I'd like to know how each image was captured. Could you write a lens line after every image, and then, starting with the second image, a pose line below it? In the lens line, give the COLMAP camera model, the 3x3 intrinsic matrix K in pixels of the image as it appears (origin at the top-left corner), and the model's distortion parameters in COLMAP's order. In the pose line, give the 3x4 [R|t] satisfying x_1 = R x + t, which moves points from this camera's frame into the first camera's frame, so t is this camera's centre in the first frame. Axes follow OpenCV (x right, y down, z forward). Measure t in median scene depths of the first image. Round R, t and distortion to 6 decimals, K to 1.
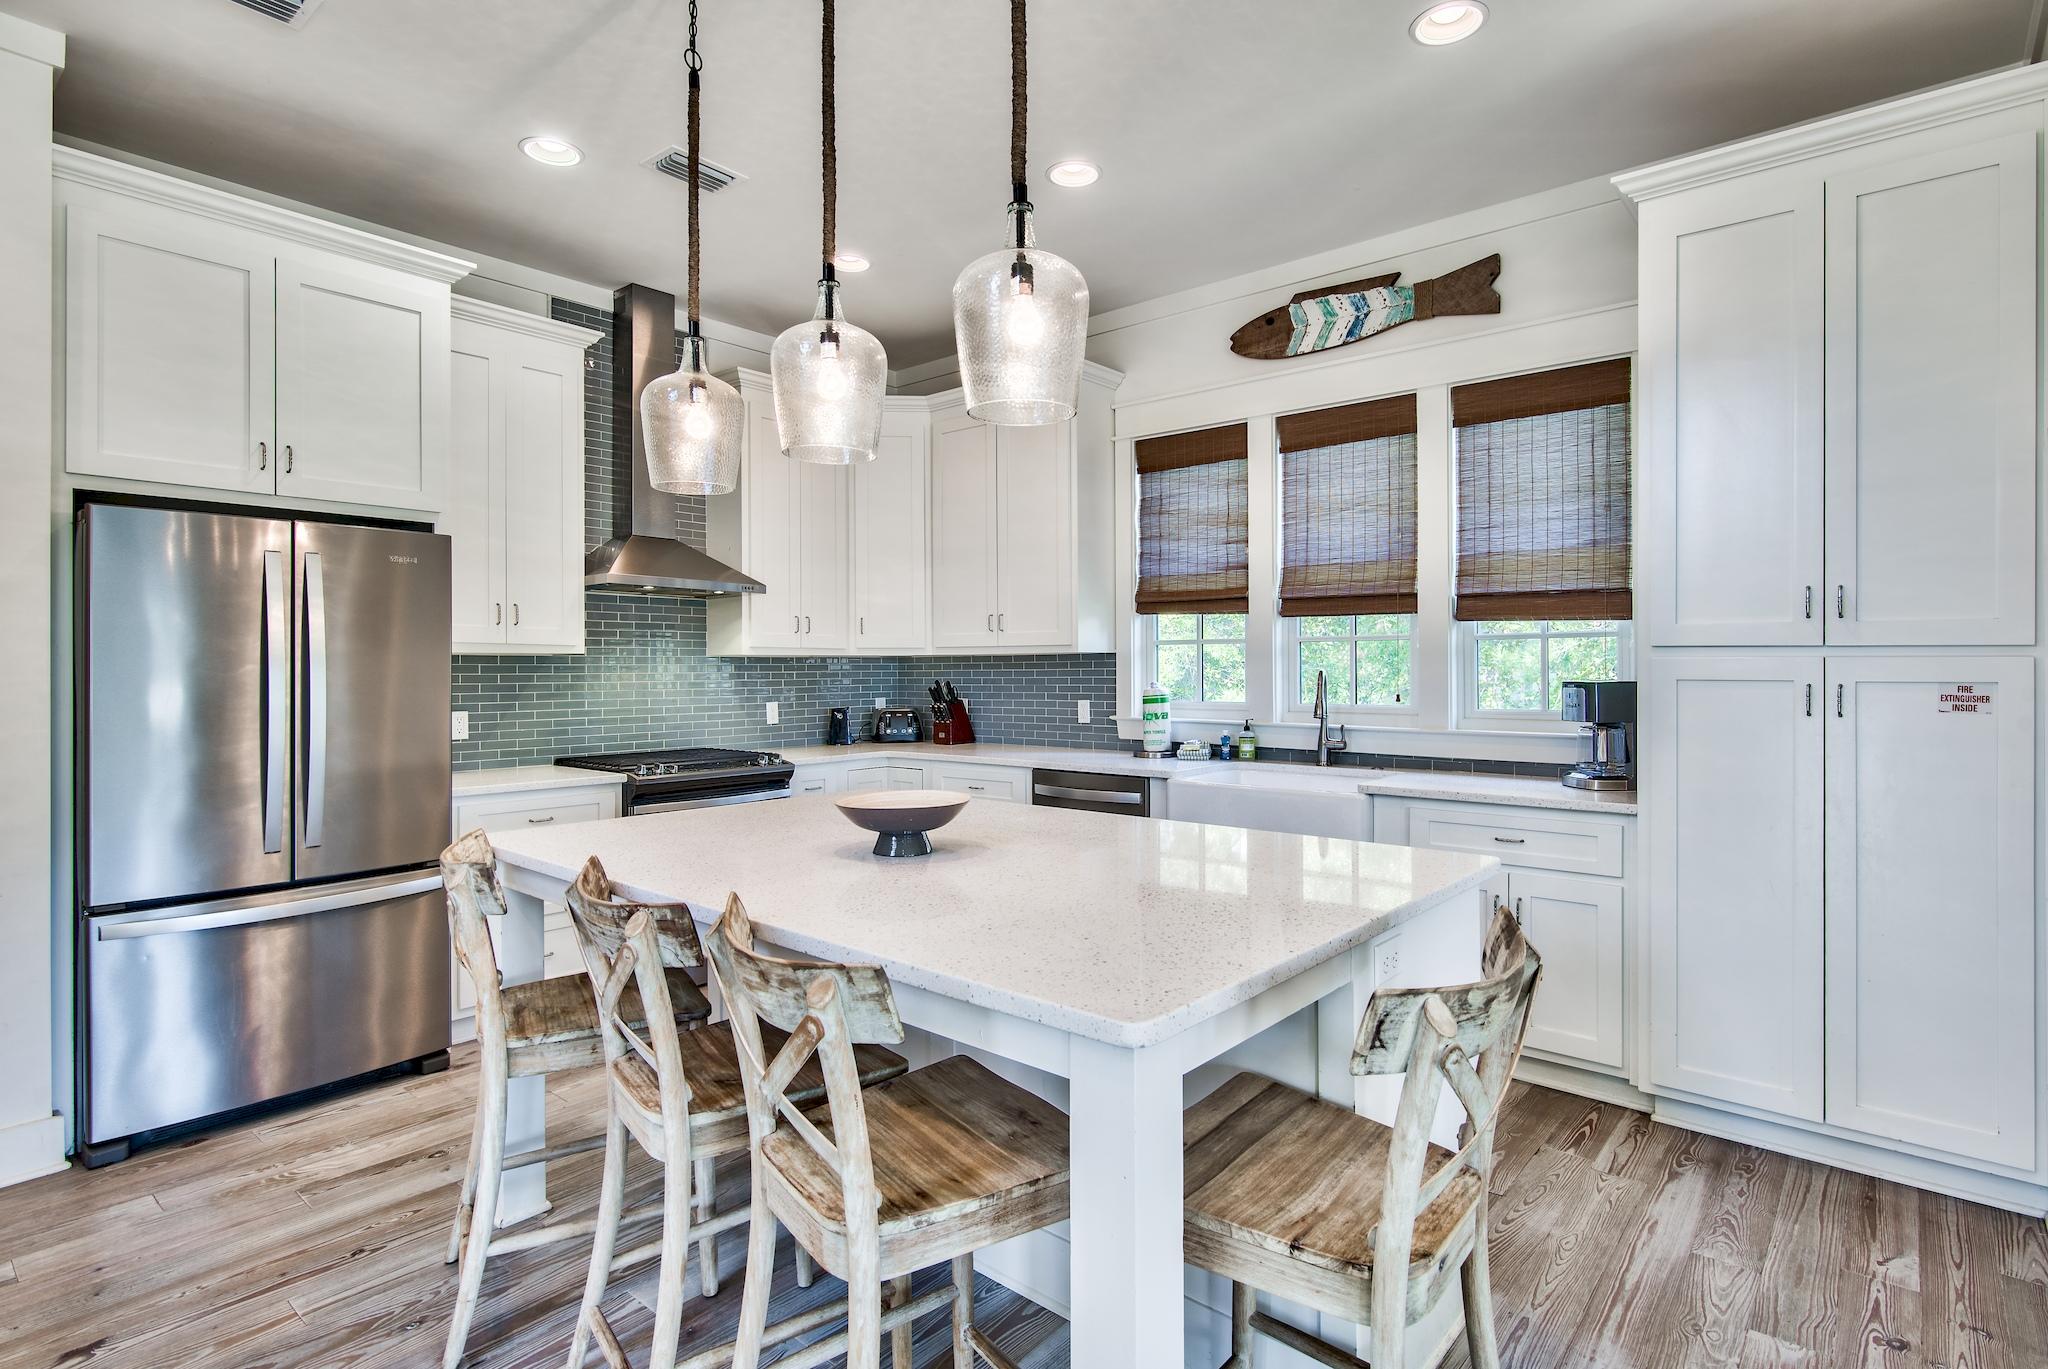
lens RADIAL K [[1014.5, 0, 1029.2], [0, 1014.5, 661.0], [0, 0, 1]] dist [-0.001898, -0.000250]
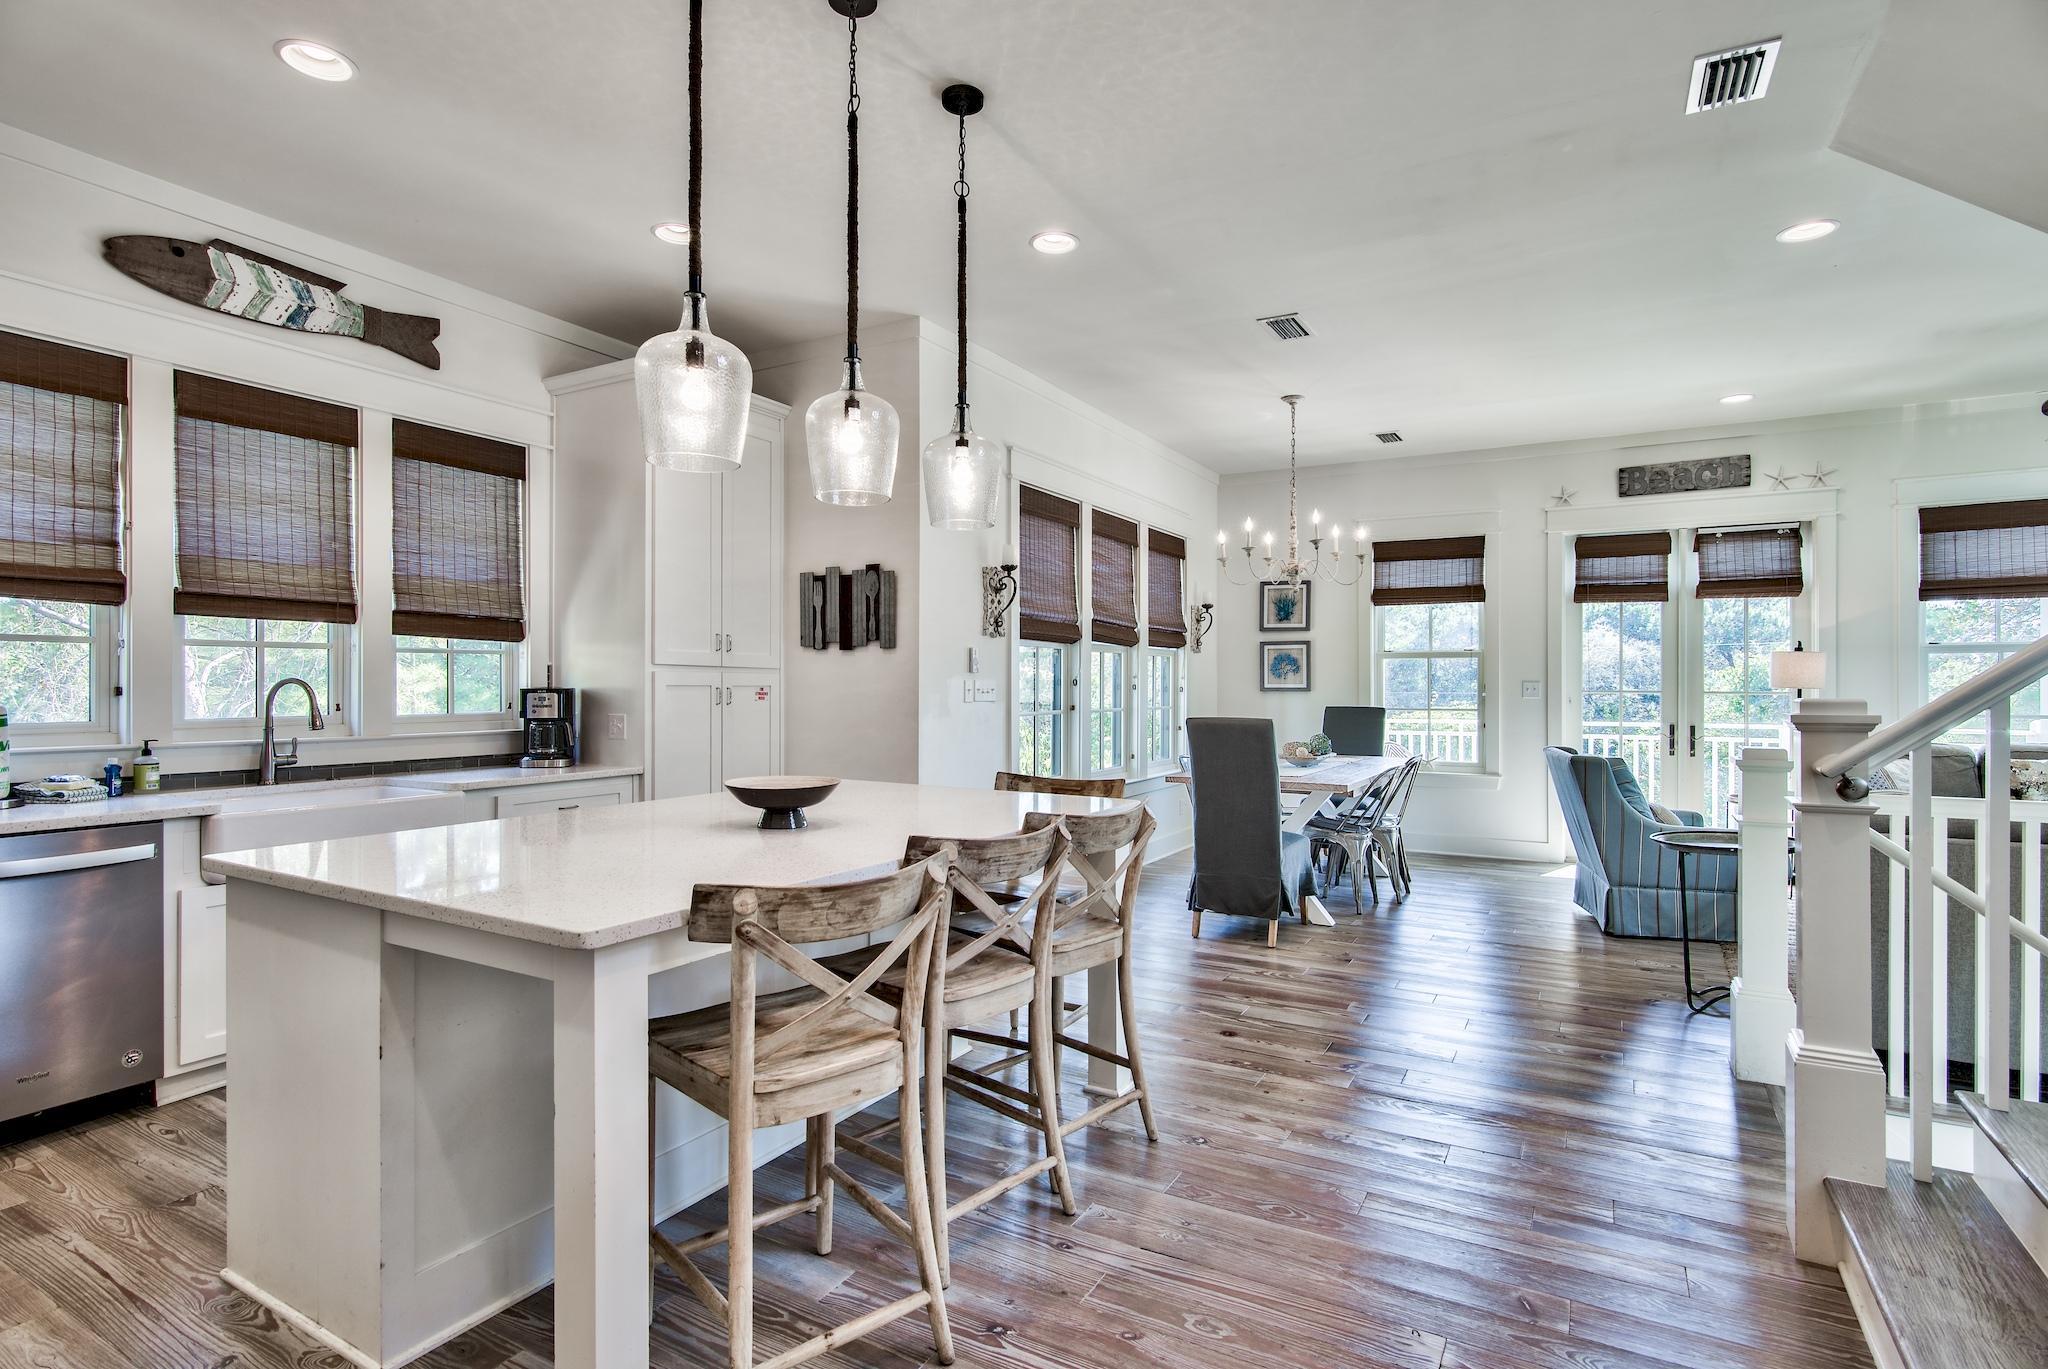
lens RADIAL K [[1004.8, 0, 1024.0], [0, 1004.8, 684.5], [0, 0, 1]] dist [0.001285, 0.000337]
pose [[-0.163542, 0.007753, 0.986506, -0.715725], [0.000024, 0.999969, -0.007855, 0.021410], [-0.986536, -0.001261, -0.163537, 0.491266]]
